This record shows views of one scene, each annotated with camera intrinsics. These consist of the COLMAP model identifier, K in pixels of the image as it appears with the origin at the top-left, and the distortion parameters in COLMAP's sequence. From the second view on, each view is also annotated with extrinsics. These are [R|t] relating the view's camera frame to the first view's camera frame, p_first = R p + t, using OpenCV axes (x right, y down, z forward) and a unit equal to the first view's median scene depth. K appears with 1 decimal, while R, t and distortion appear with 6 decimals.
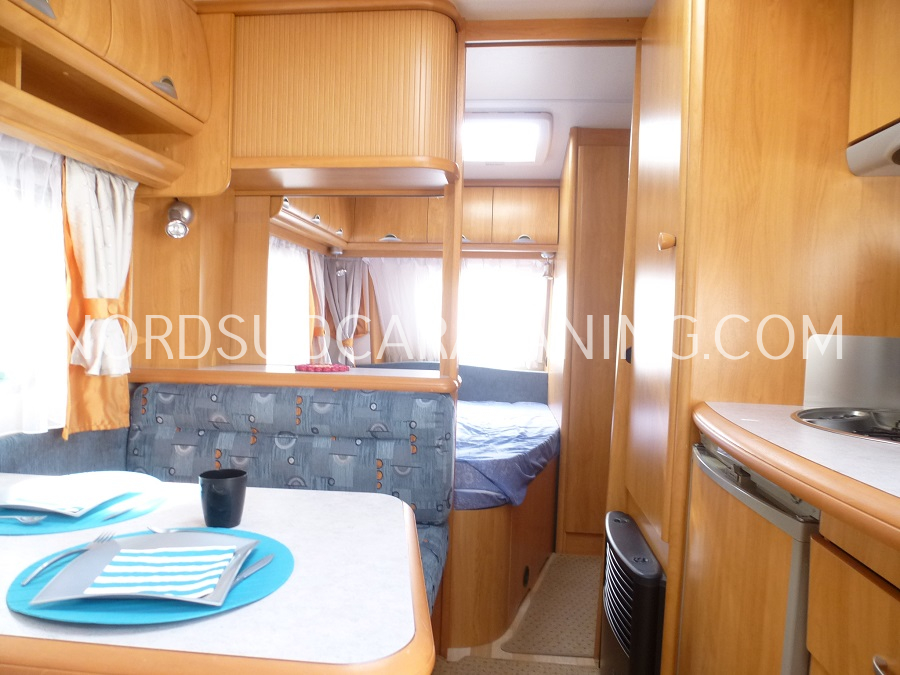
lens RADIAL K [[645.1, 0, 450.0], [0, 645.1, 337.5], [0, 0, 1]] dist [-0.050286, -0.000892]
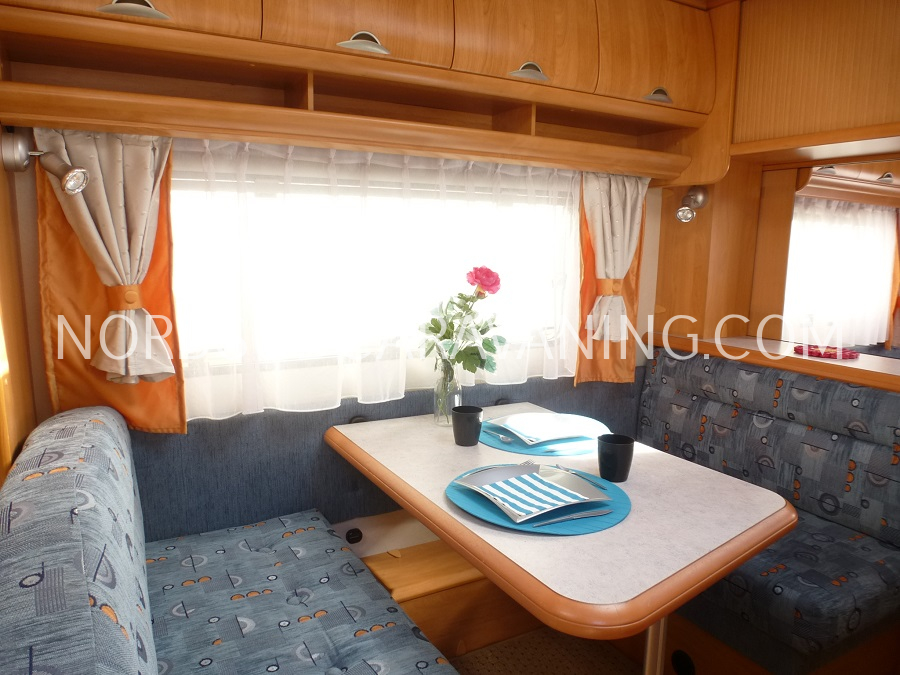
lens RADIAL K [[638.2, 0, 450.0], [0, 638.2, 337.5], [0, 0, 1]] dist [-0.004335, -0.000053]
pose [[0.603069, 0.103310, -0.790971, 0.243603], [-0.037404, 0.994150, 0.101329, -0.057018], [0.796812, -0.031522, 0.603405, -0.008601]]
